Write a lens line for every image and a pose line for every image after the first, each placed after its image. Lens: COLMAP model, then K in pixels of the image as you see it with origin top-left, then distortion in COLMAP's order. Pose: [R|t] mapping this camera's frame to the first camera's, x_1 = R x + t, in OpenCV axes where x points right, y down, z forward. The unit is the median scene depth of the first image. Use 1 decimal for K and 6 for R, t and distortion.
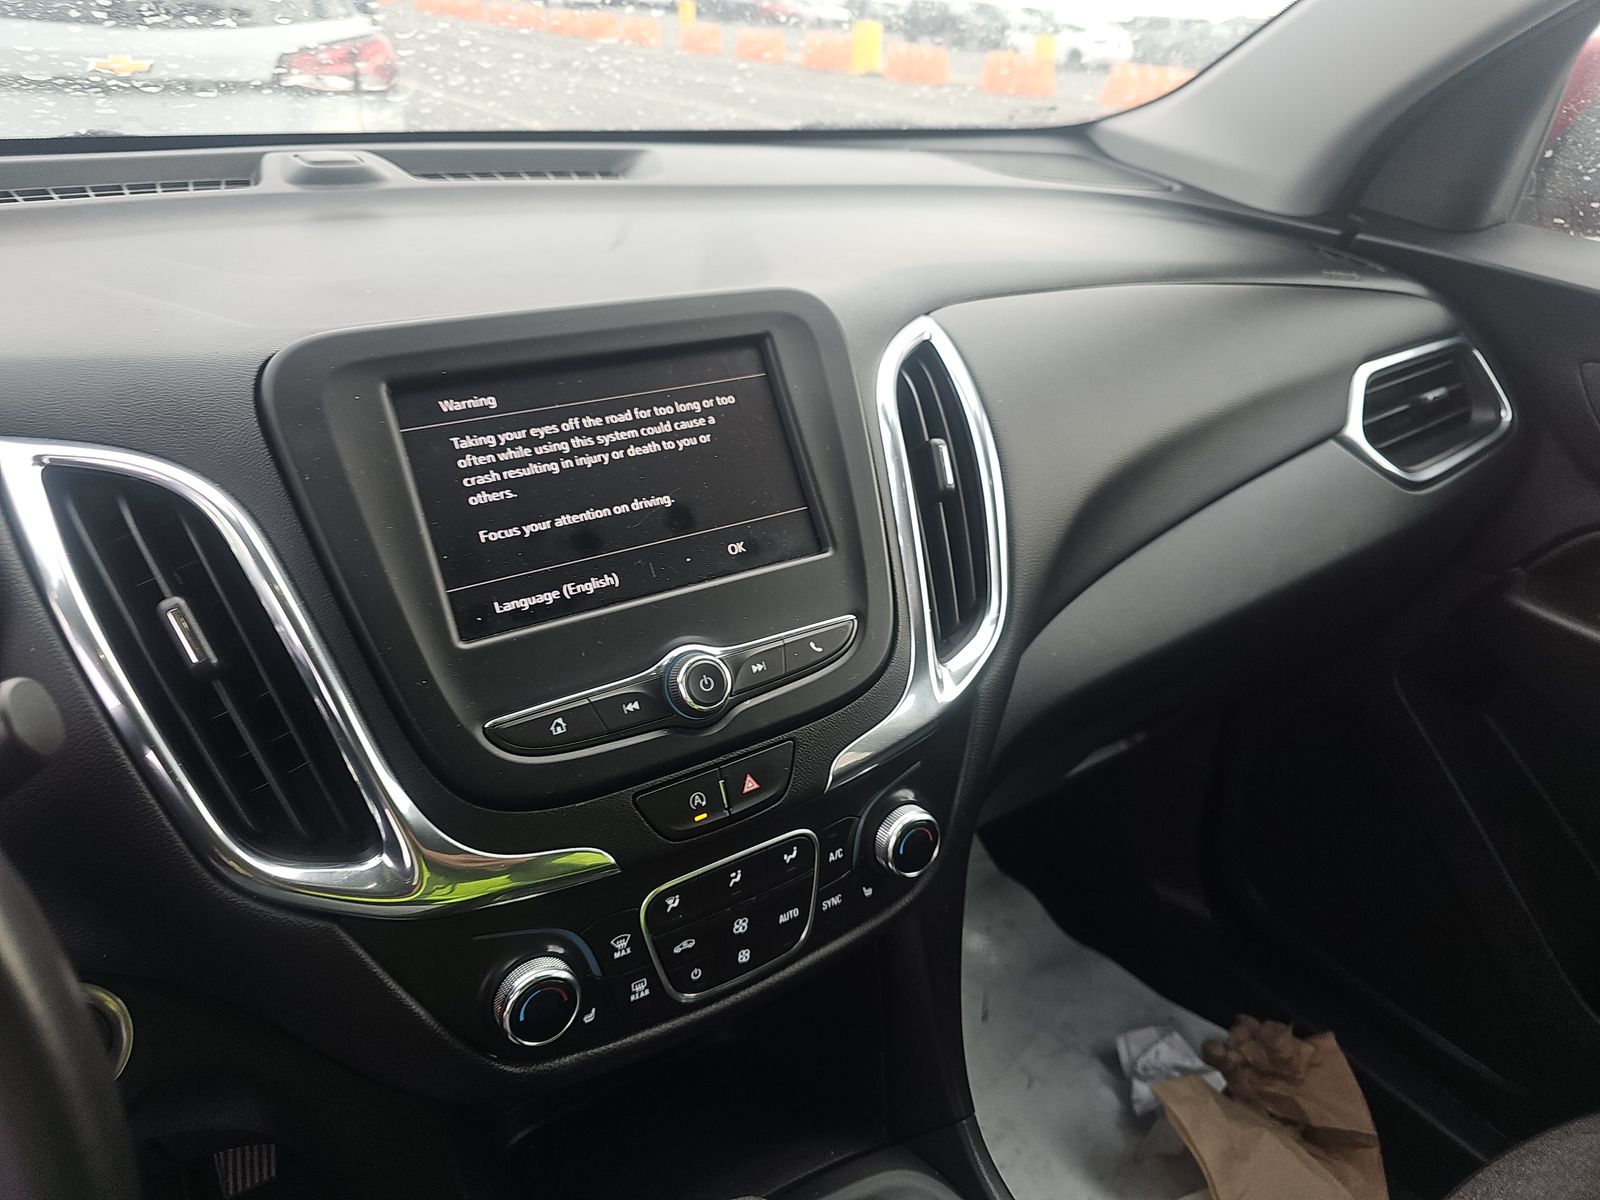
lens RADIAL K [[1048.7, 0, 807.2], [0, 1048.7, 597.5], [0, 0, 1]] dist [-0.009573, -0.000867]
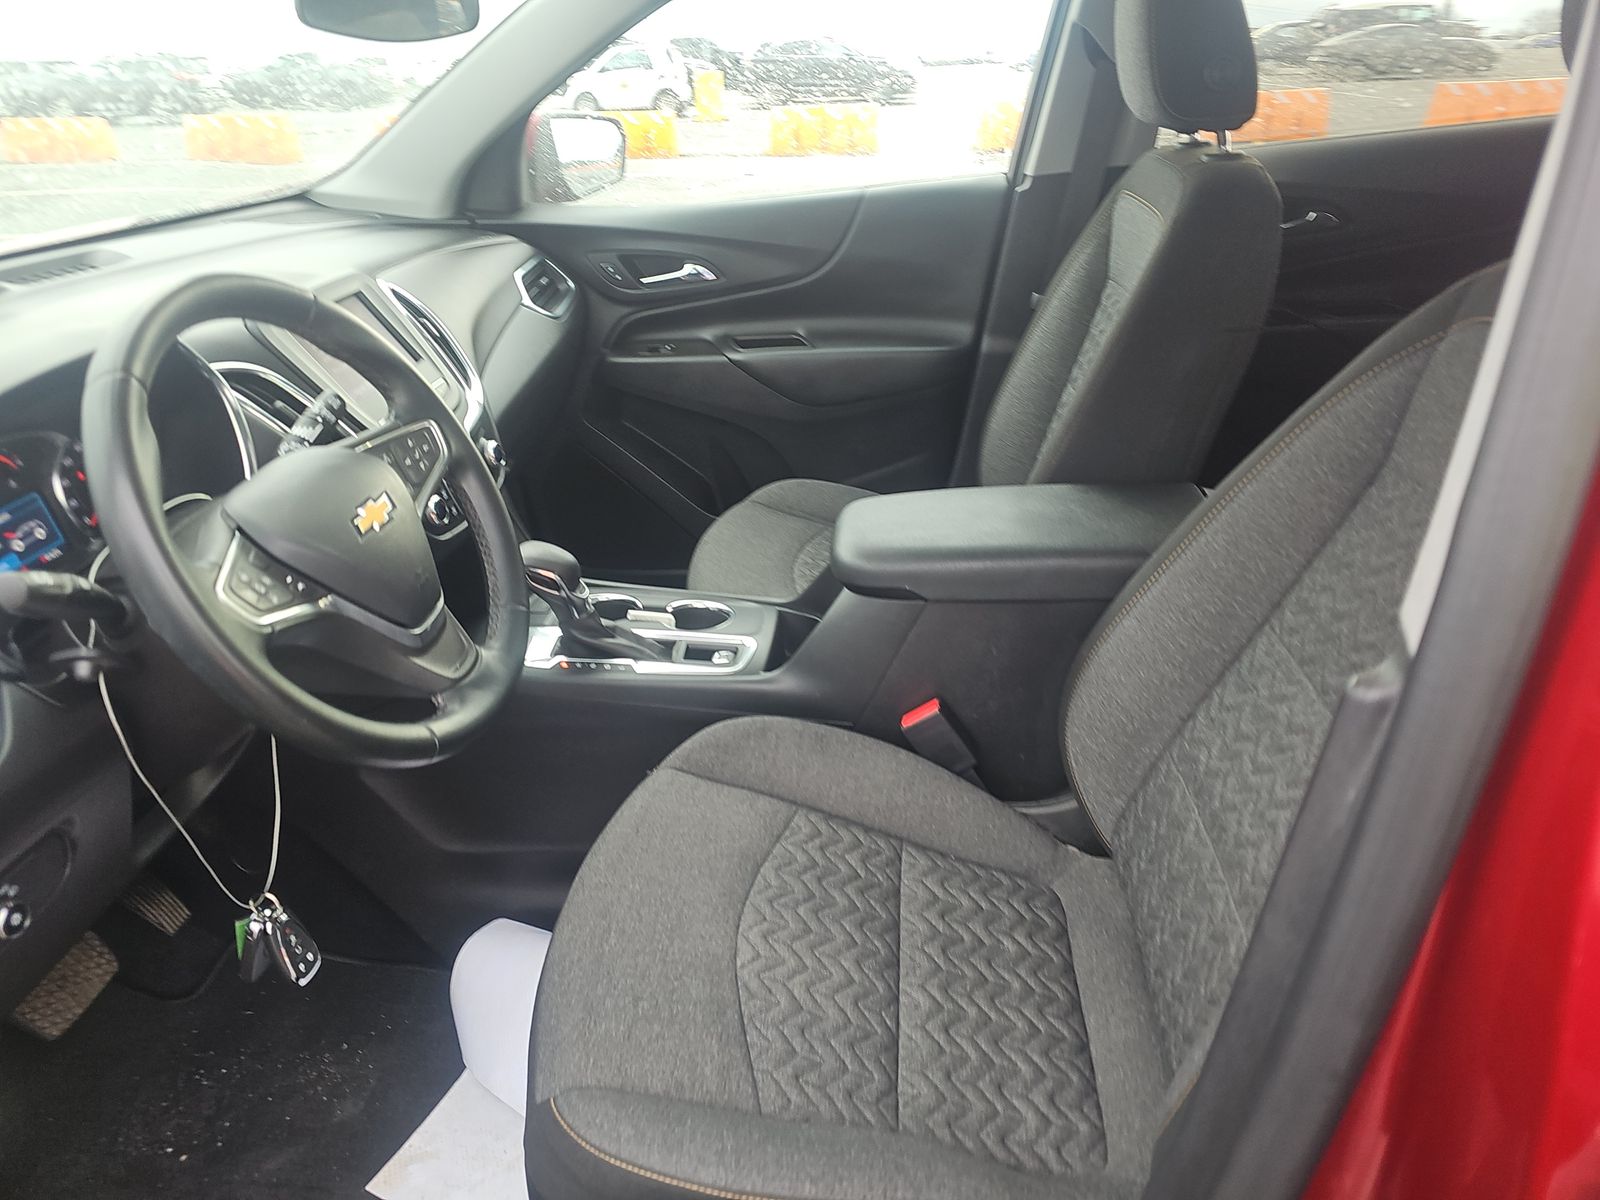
lens RADIAL K [[1048.7, 0, 798.9], [0, 1048.7, 600.6], [0, 0, 1]] dist [-0.009573, -0.000867]
pose [[0.610954, -0.418320, 0.672118, -0.845666], [0.422786, 0.890192, 0.169736, 0.261236], [-0.669318, 0.180461, 0.720726, -0.852692]]
